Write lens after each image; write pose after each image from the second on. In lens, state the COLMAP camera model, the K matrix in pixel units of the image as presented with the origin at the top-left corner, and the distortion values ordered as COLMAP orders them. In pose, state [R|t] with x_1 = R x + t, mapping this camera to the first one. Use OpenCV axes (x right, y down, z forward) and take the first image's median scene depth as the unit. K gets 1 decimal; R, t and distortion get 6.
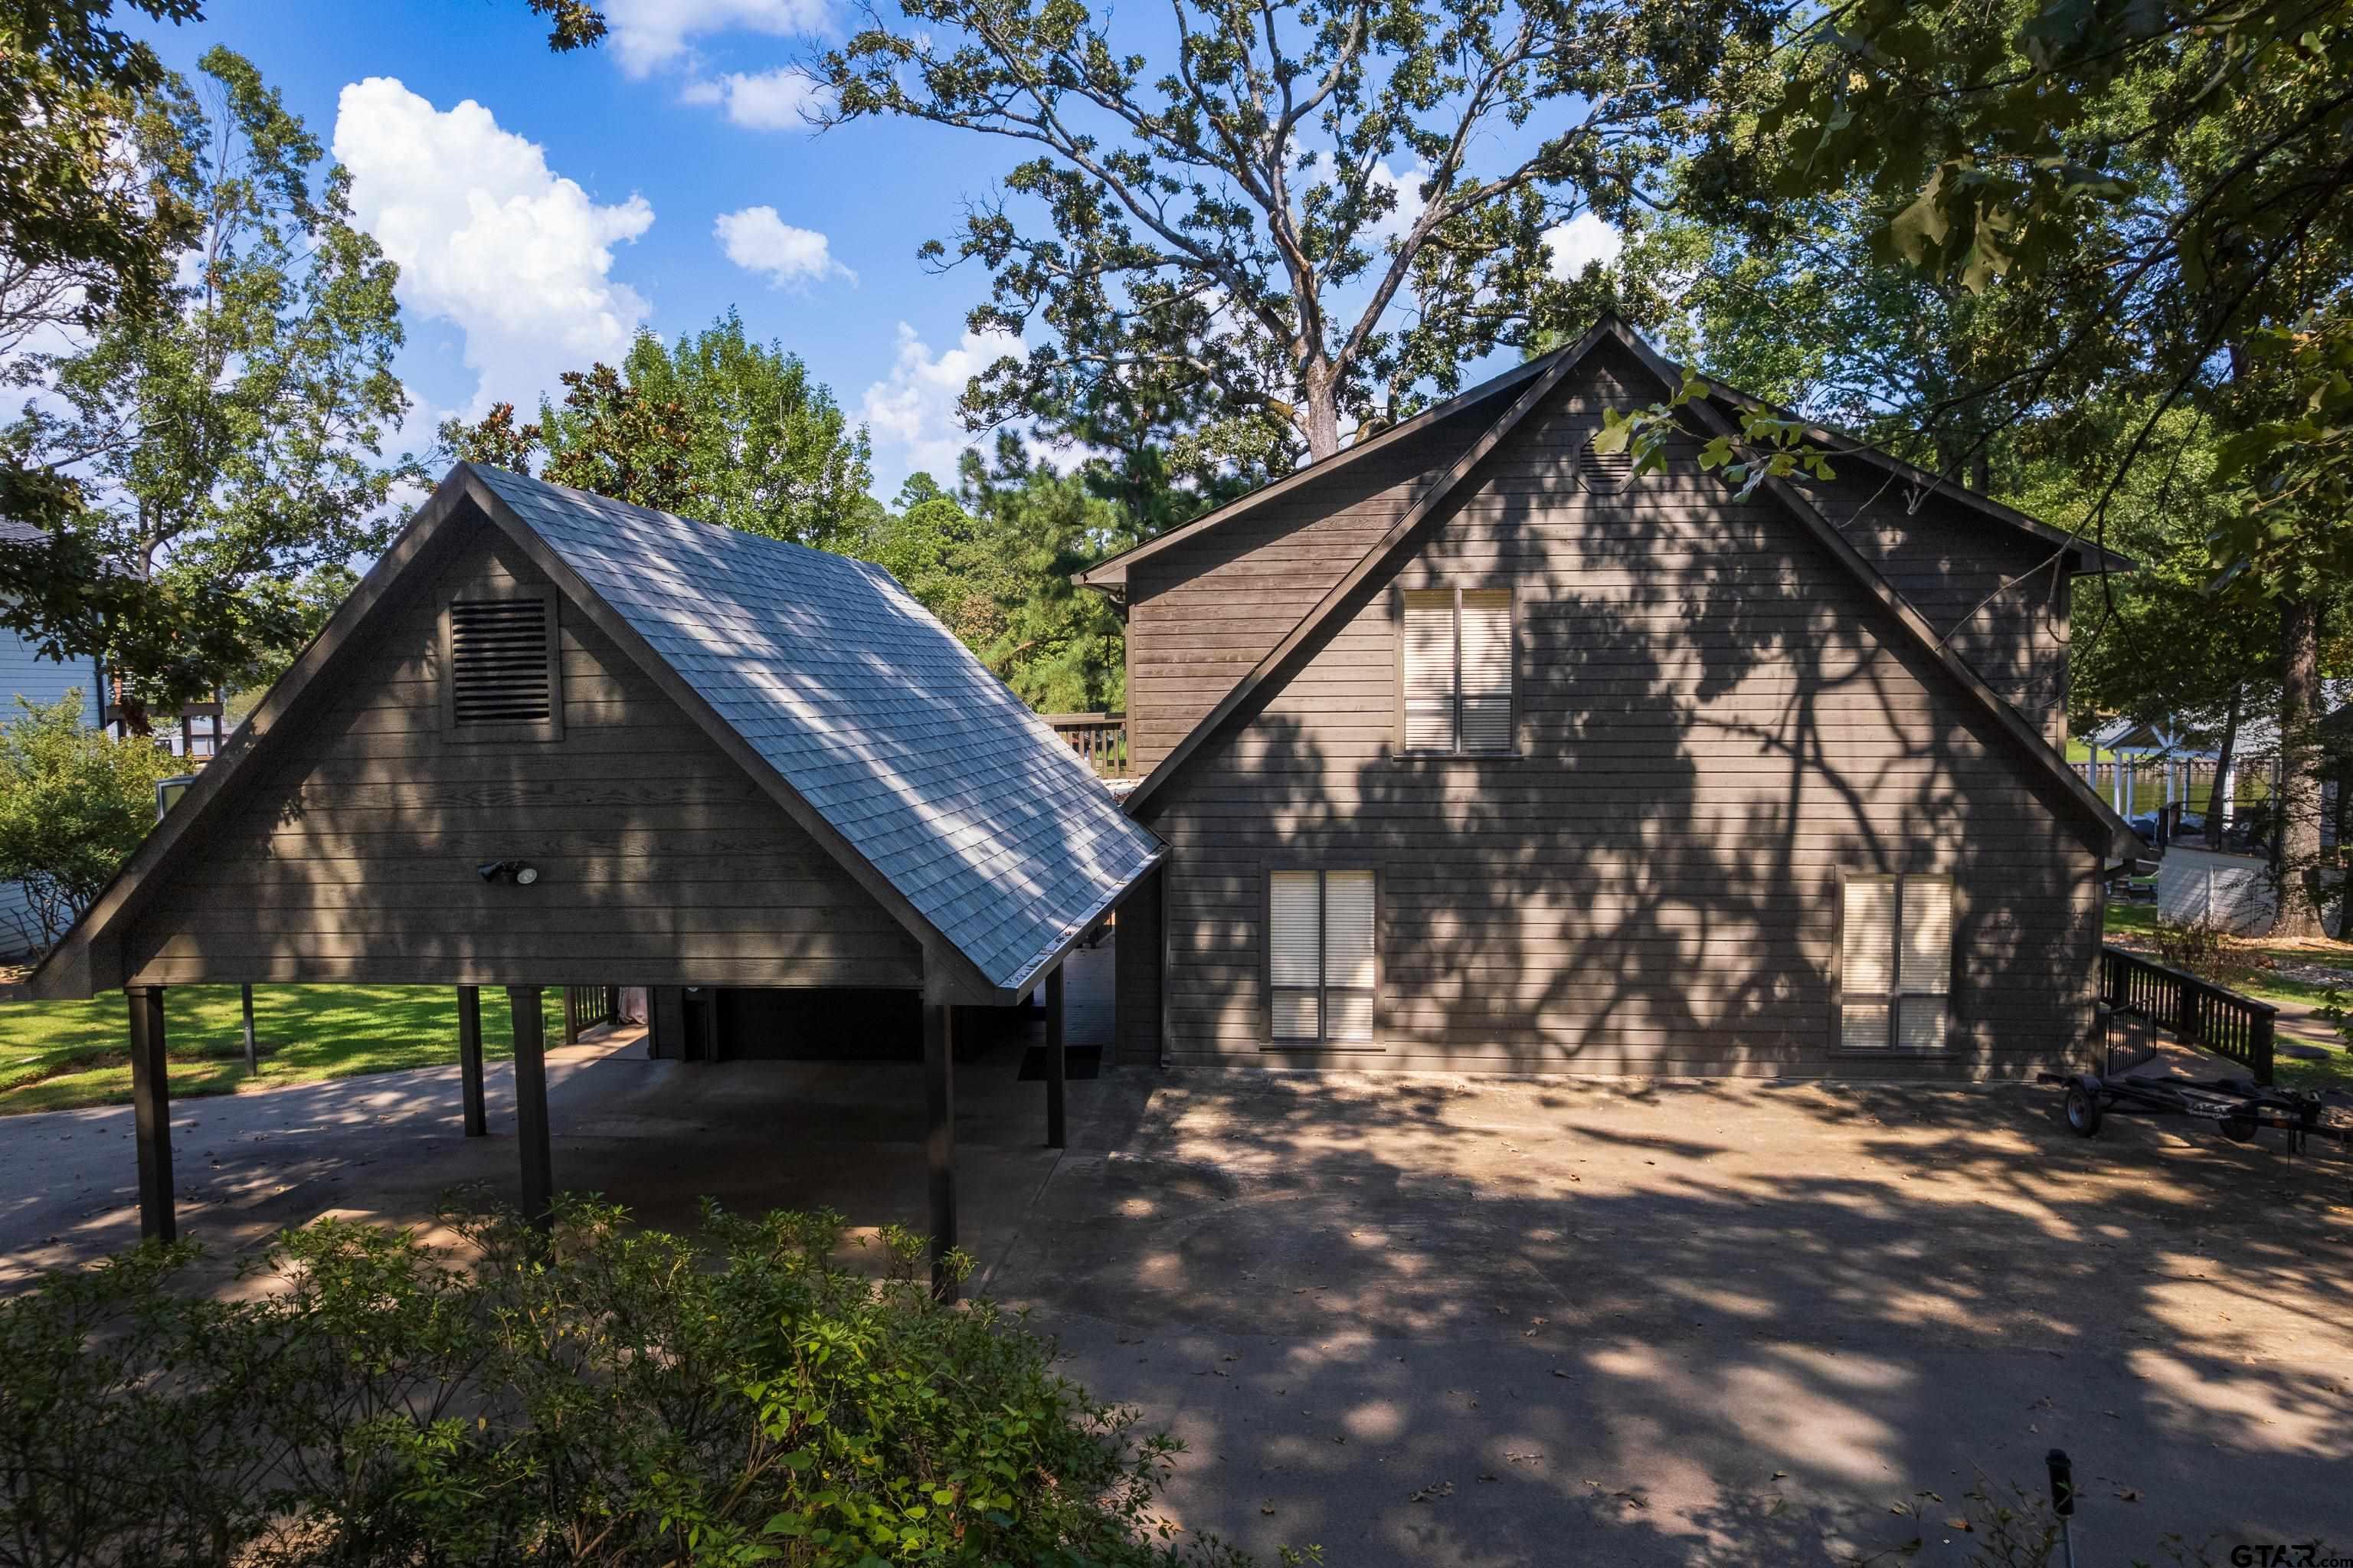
lens RADIAL K [[1521.9, 0, 1190.1], [0, 1521.9, 796.6], [0, 0, 1]] dist [-0.056312, 0.041995]
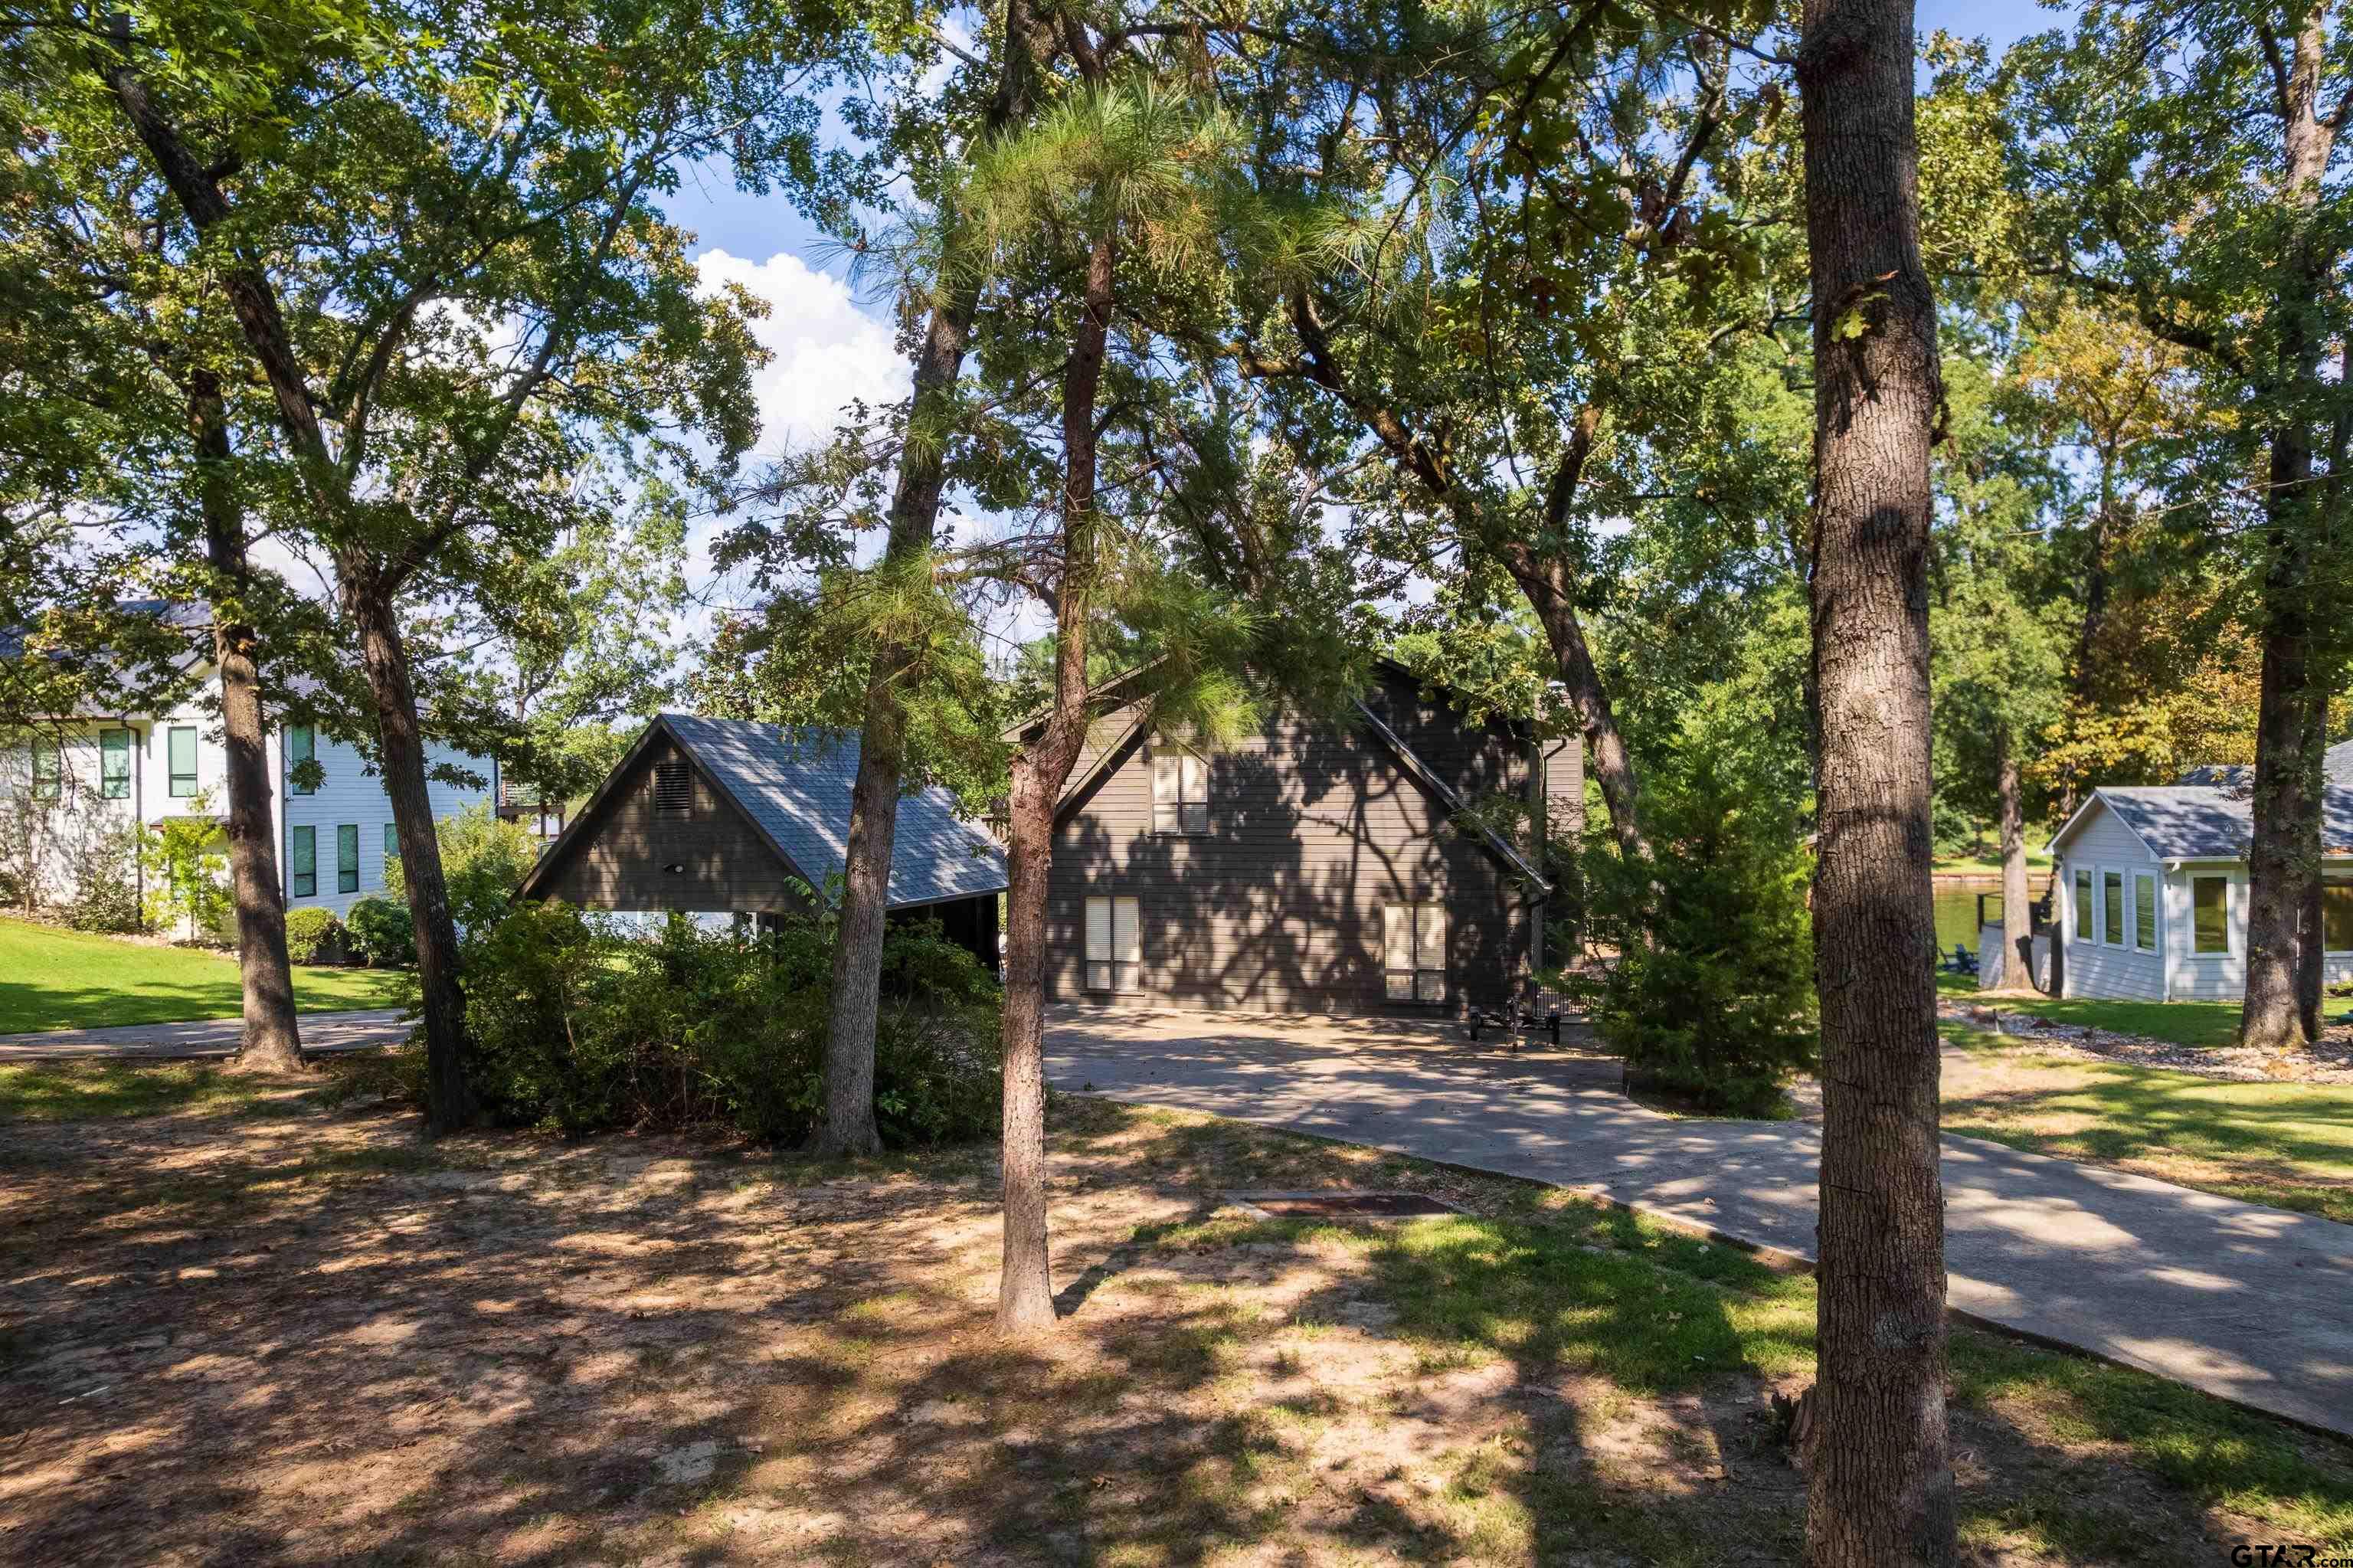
lens RADIAL K [[1521.9, 0, 1172.6], [0, 1521.9, 782.1], [0, 0, 1]] dist [-0.056312, 0.041995]
pose [[0.982683, 0.000252, -0.185297, 0.514649], [-0.015089, 0.996787, -0.078667, 0.053430], [0.184681, 0.080101, 0.979529, -0.822905]]
